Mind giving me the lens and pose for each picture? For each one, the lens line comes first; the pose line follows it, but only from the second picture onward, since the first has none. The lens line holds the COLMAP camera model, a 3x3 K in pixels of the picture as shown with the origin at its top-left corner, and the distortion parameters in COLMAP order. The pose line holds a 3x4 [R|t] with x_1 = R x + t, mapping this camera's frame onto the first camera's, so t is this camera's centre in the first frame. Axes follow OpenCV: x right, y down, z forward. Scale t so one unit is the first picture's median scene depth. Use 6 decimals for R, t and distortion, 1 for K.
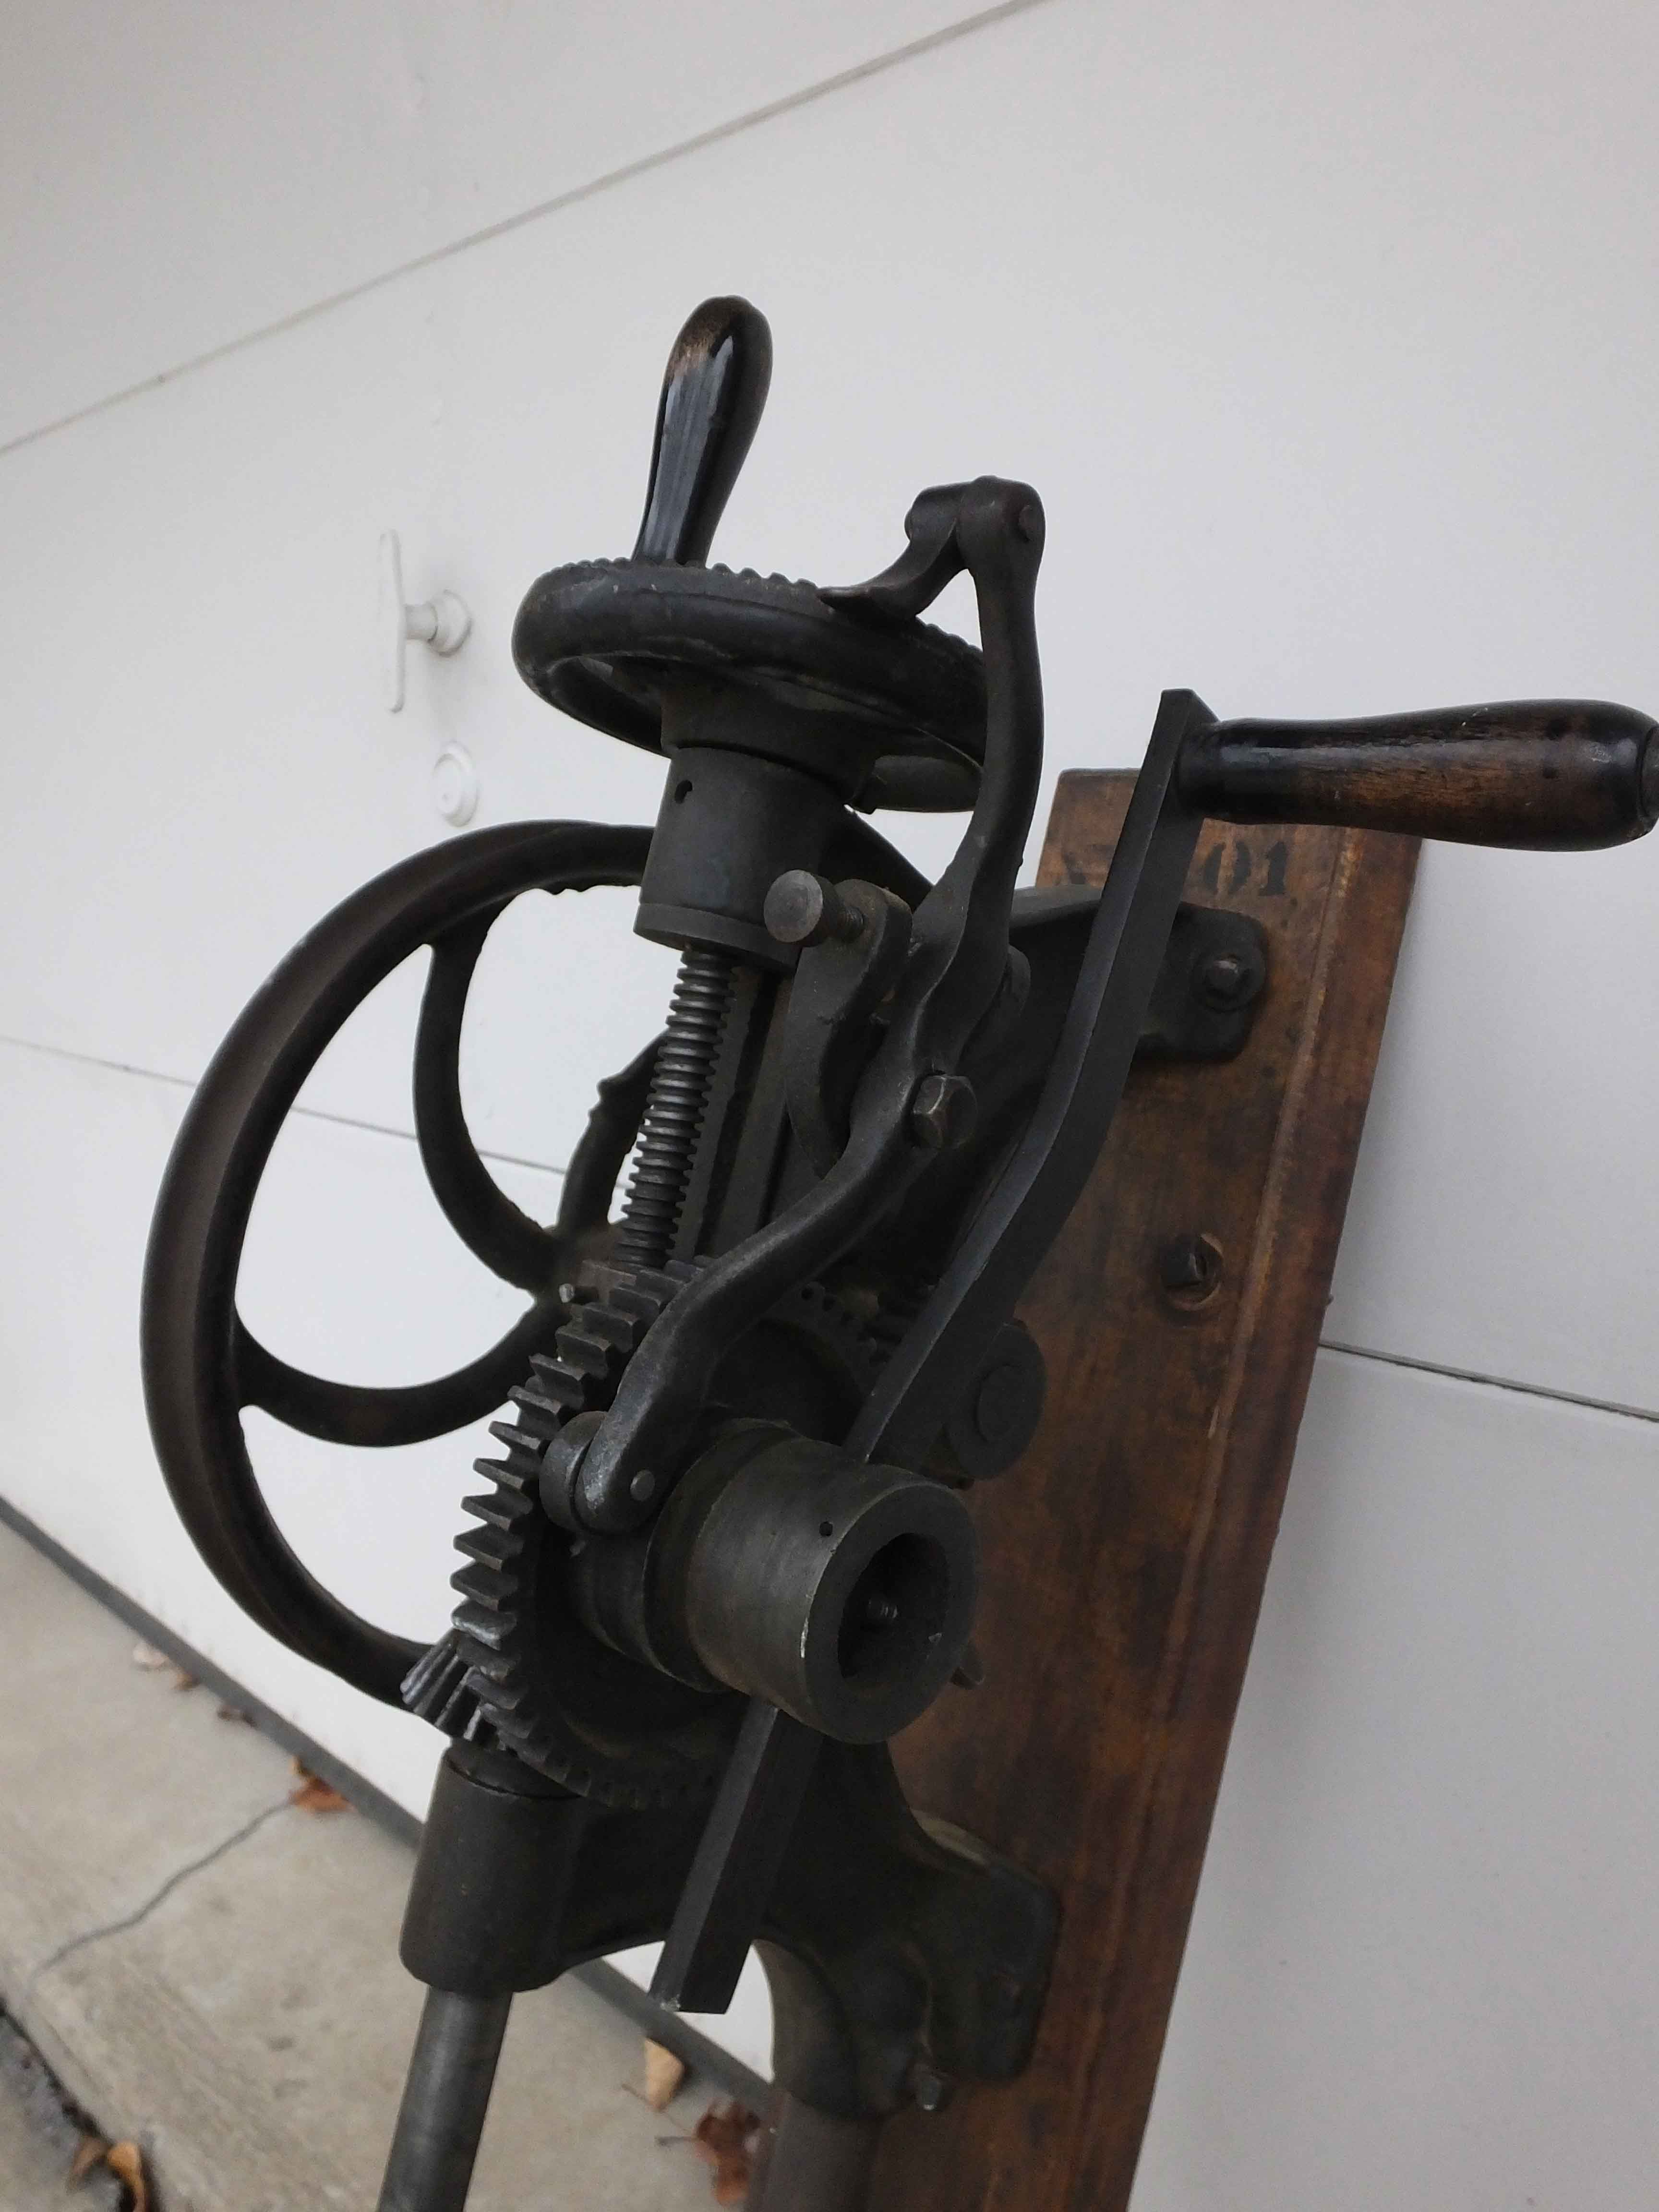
lens RADIAL K [[1815.6, 0, 828.9], [0, 1815.6, 1115.8], [0, 0, 1]] dist [-0.041571, 0.030006]
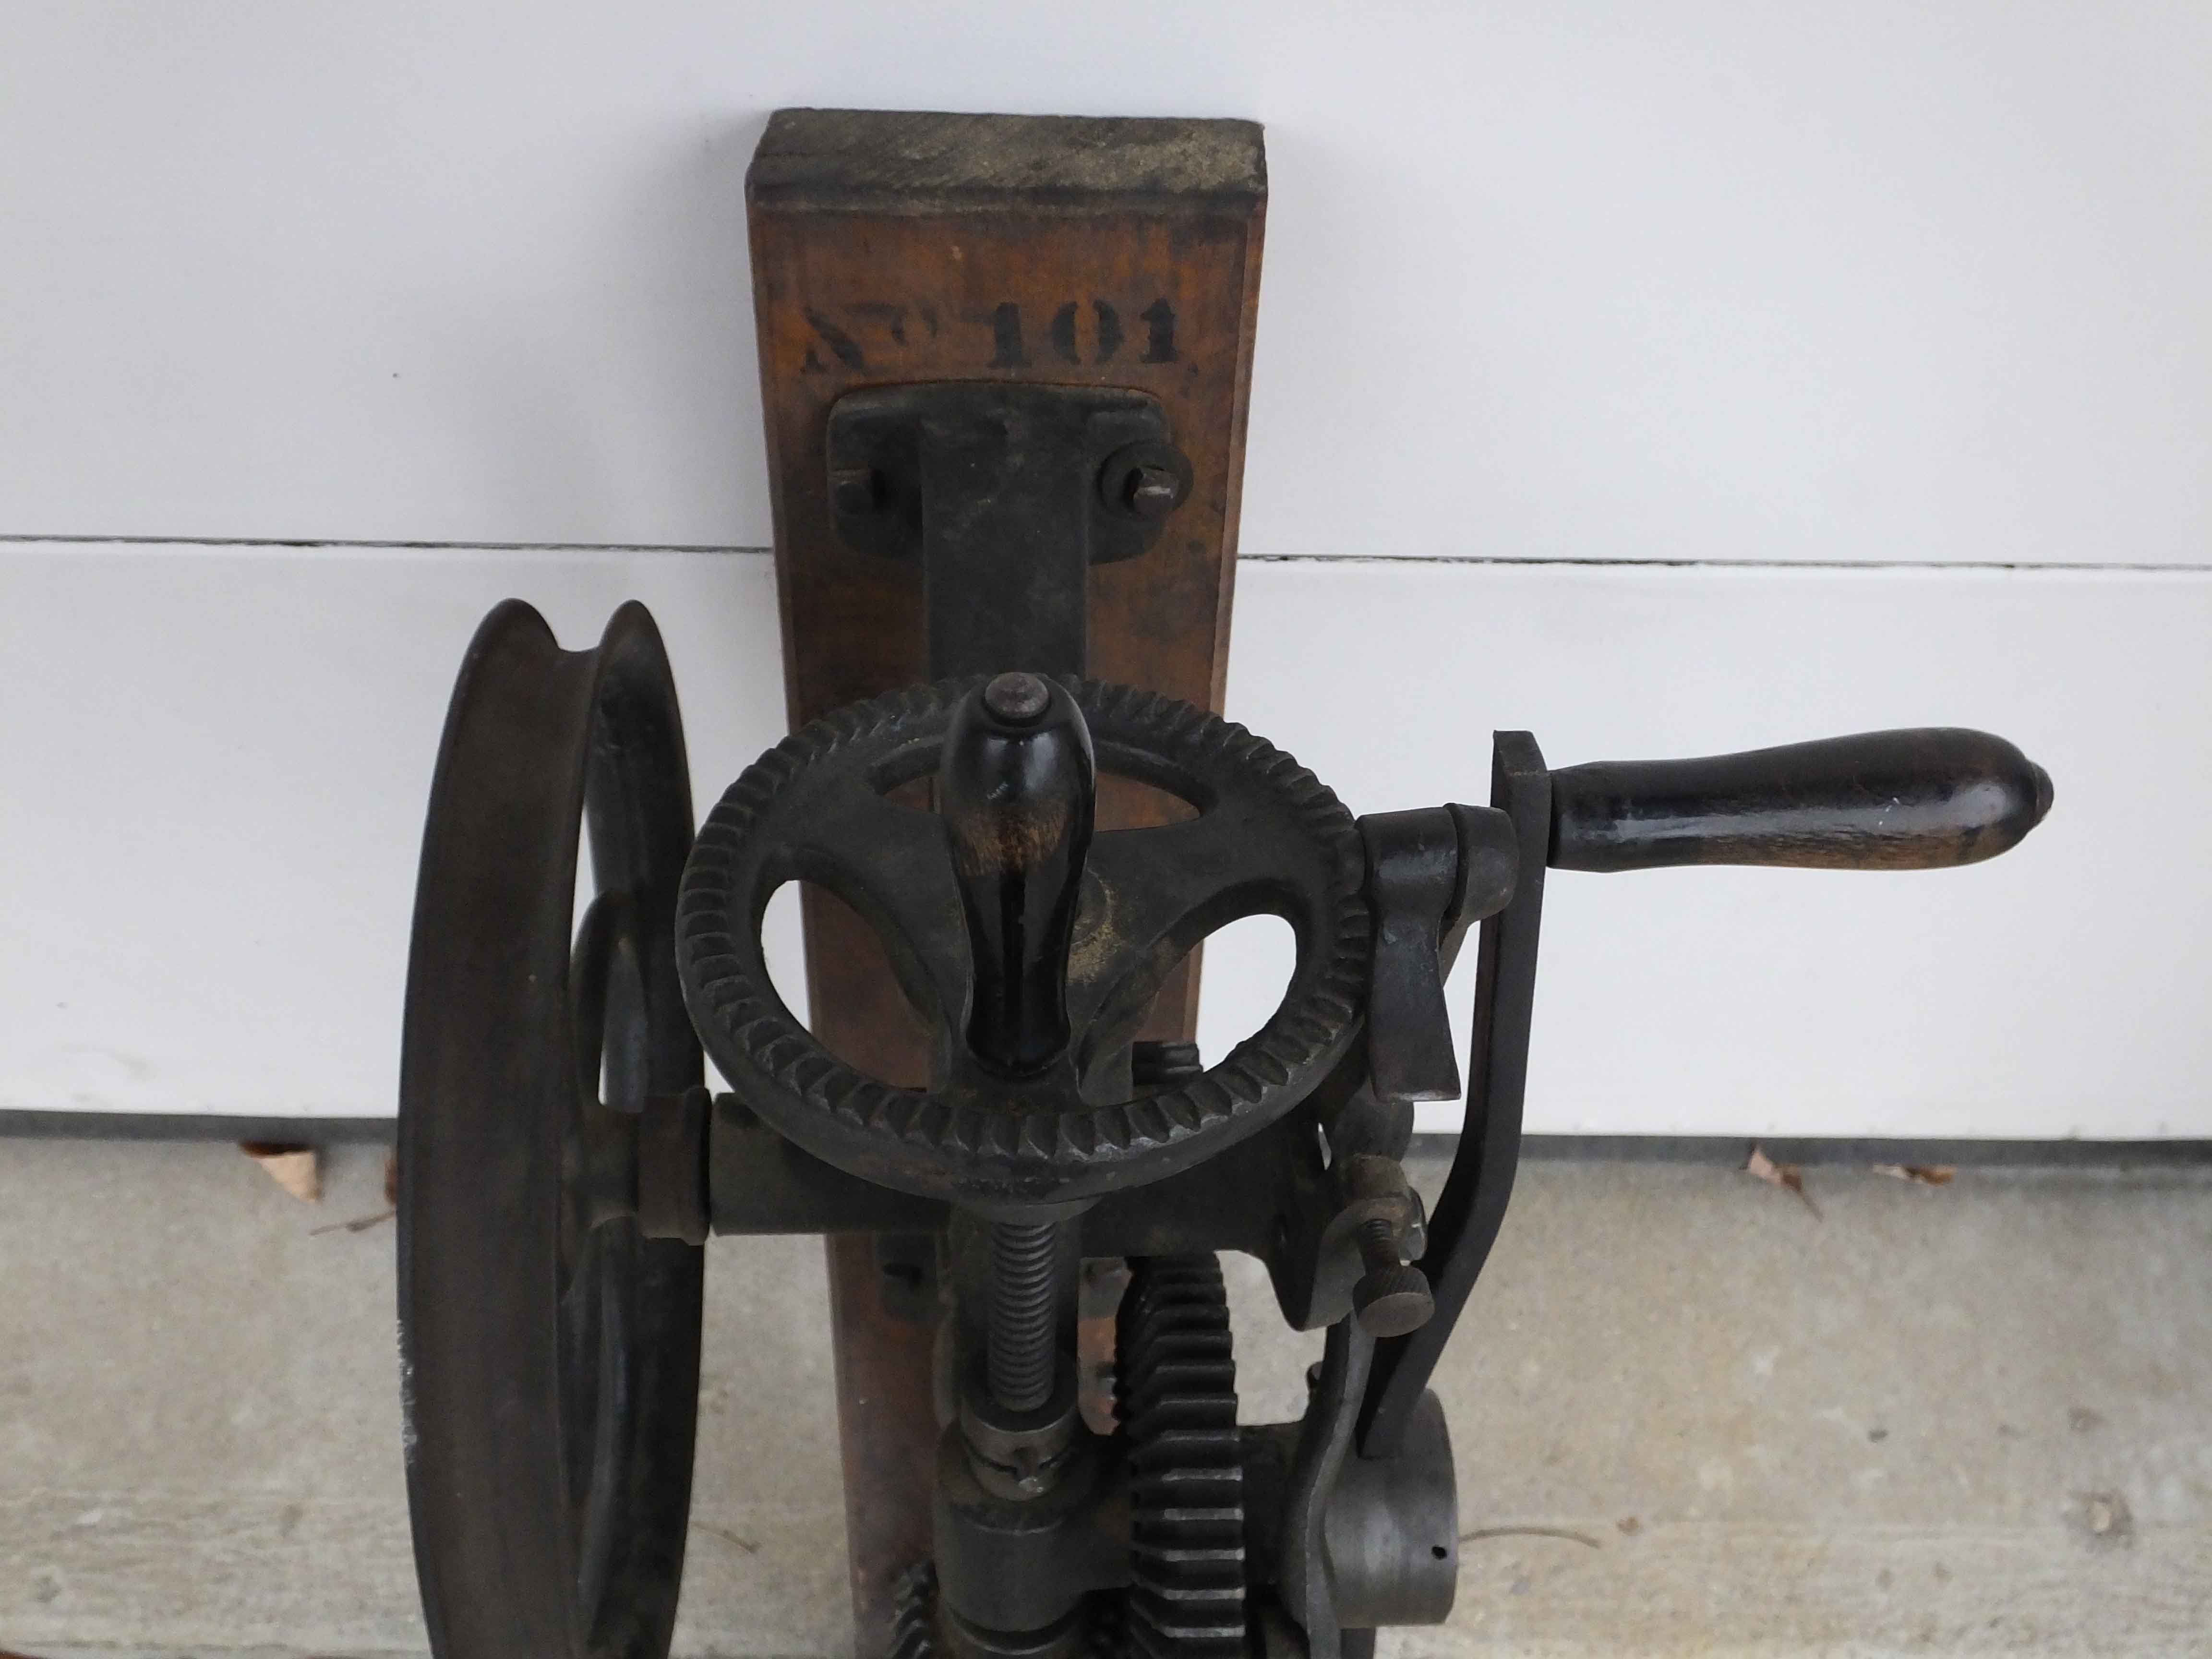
lens RADIAL K [[2443.7, 0, 1103.9], [0, 2443.7, 837.5], [0, 0, 1]] dist [0.012258, 0.000000]
pose [[0.698044, -0.609448, 0.375910, -0.303276], [0.097061, 0.600661, 0.793591, -0.861867], [-0.709446, -0.517475, 0.478441, 0.415826]]
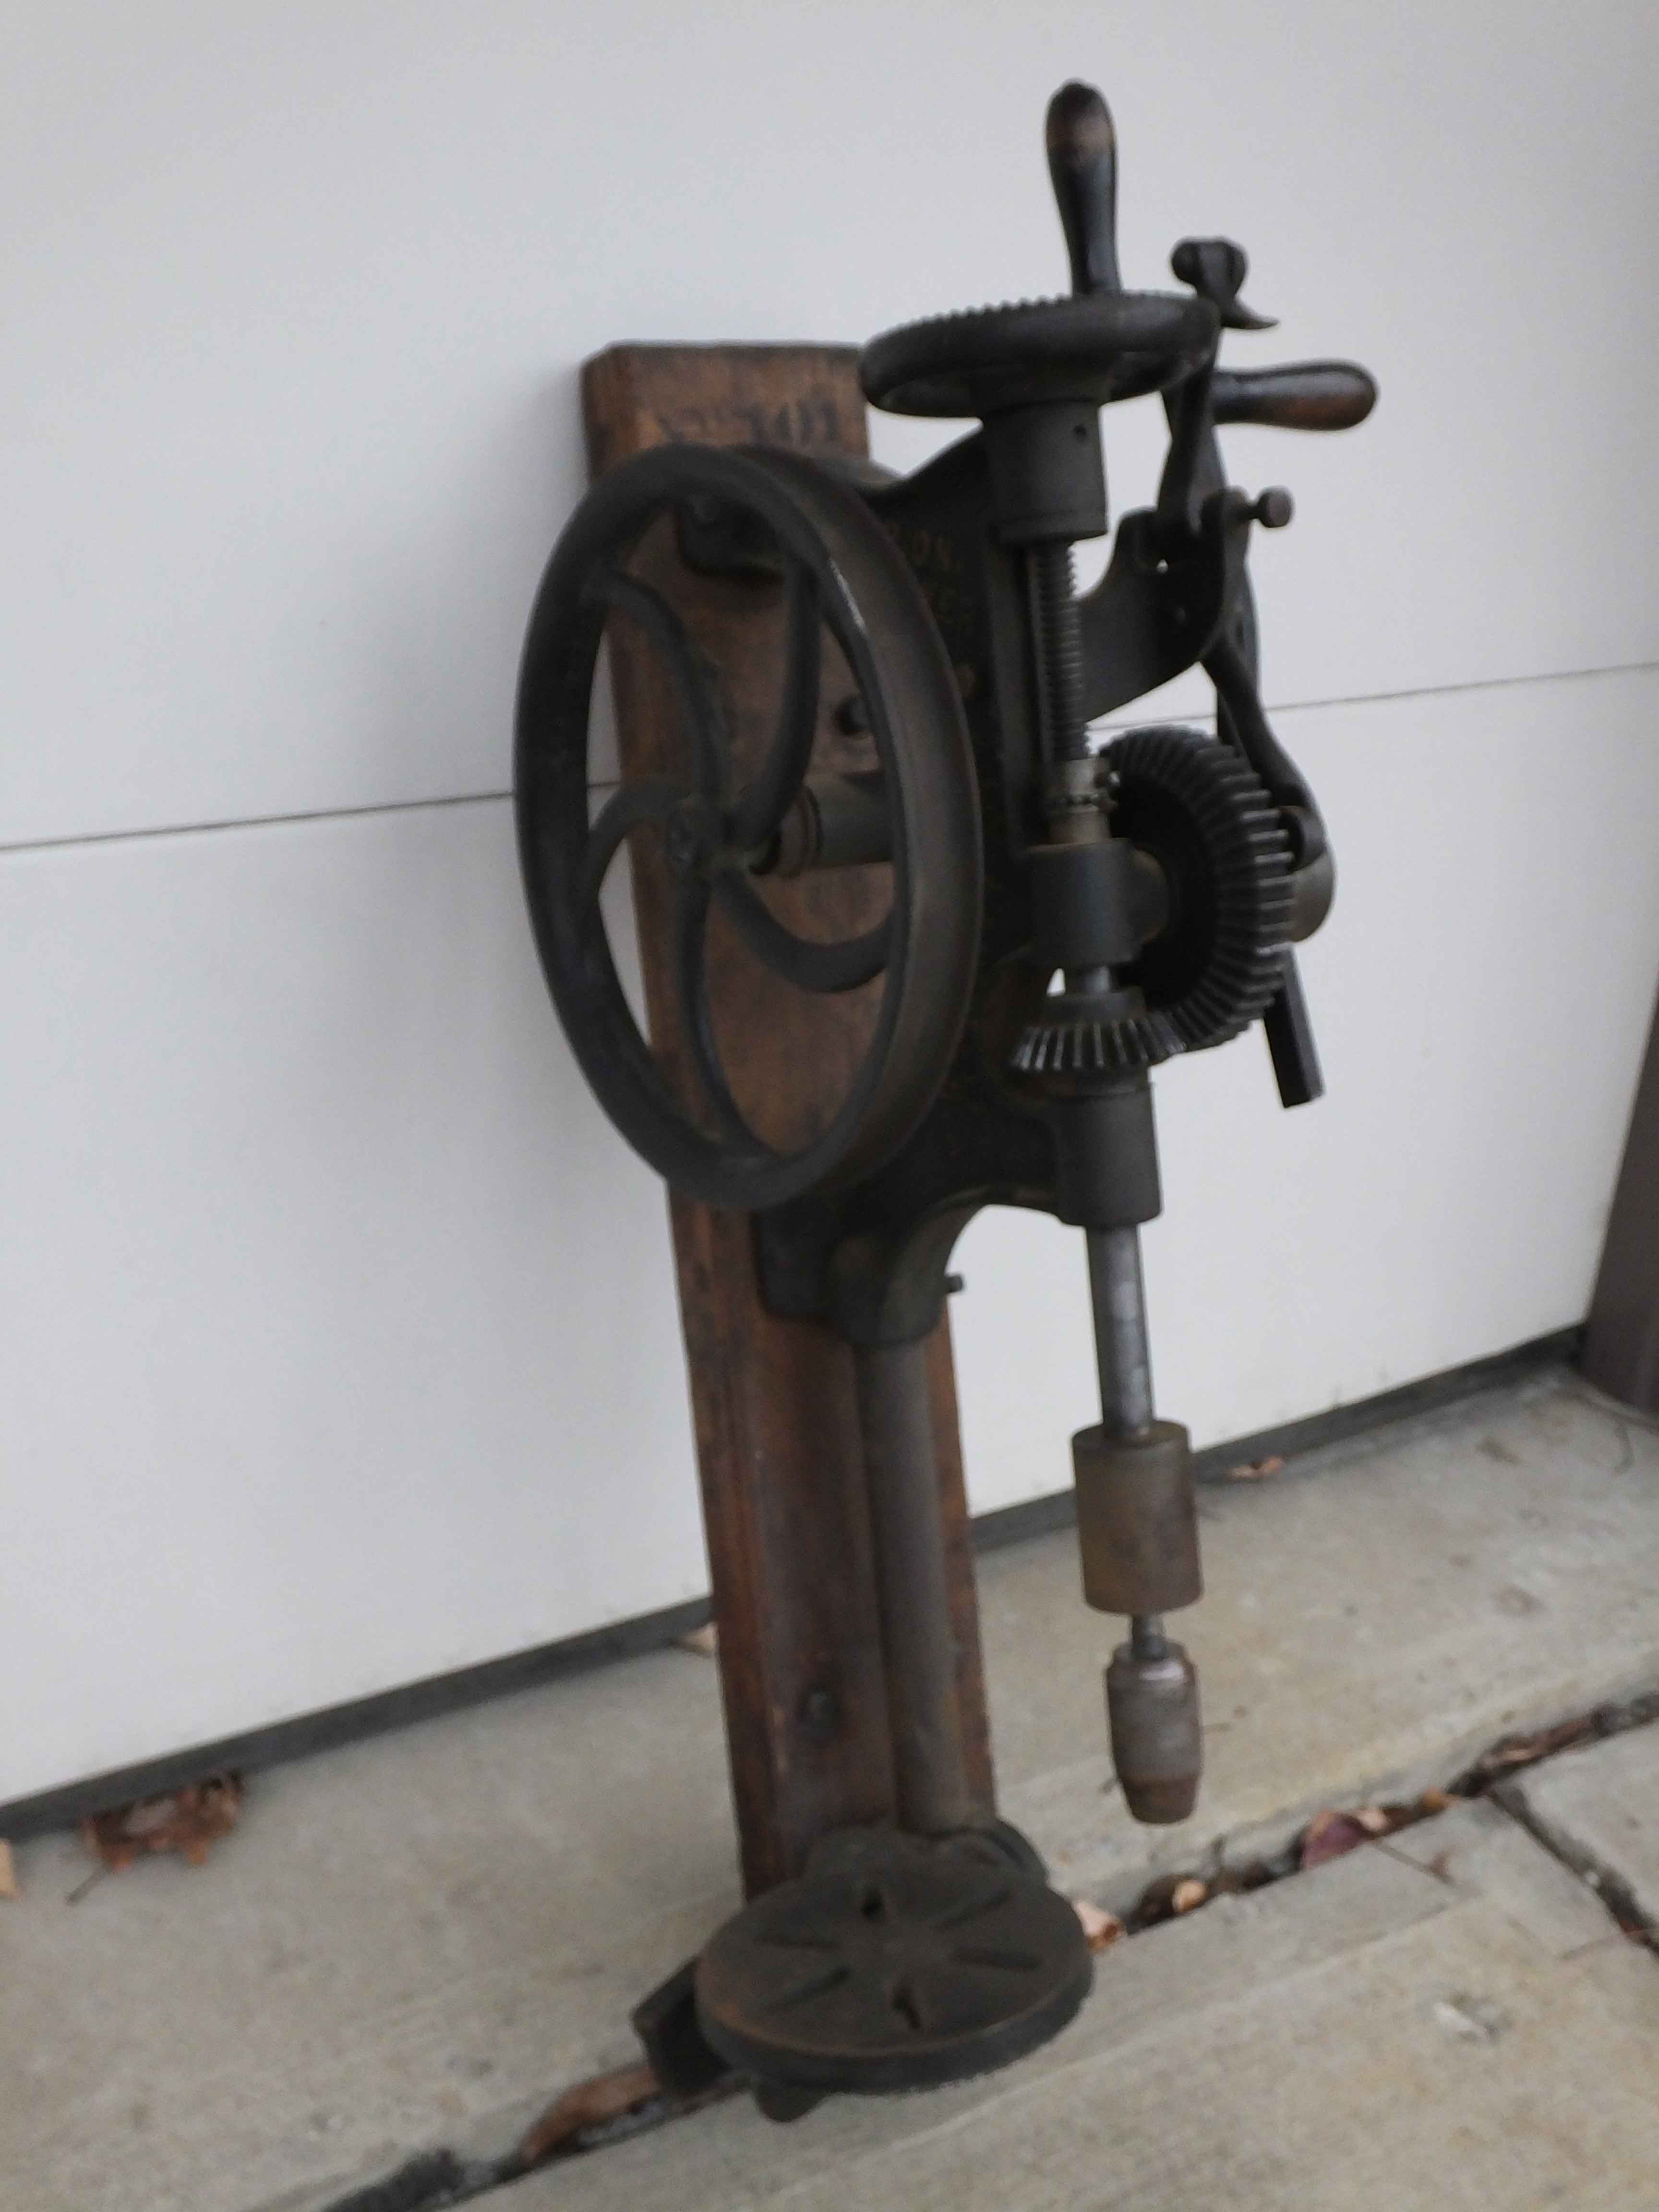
lens RADIAL K [[2443.7, 0, 833.6], [0, 2443.7, 1110.0], [0, 0, 1]] dist [0.012258, 0.000000]
pose [[0.218895, -0.357411, 0.907933, -1.696247], [0.110737, 0.933587, 0.340812, -0.291171], [-0.969444, 0.025940, 0.243936, 0.567349]]
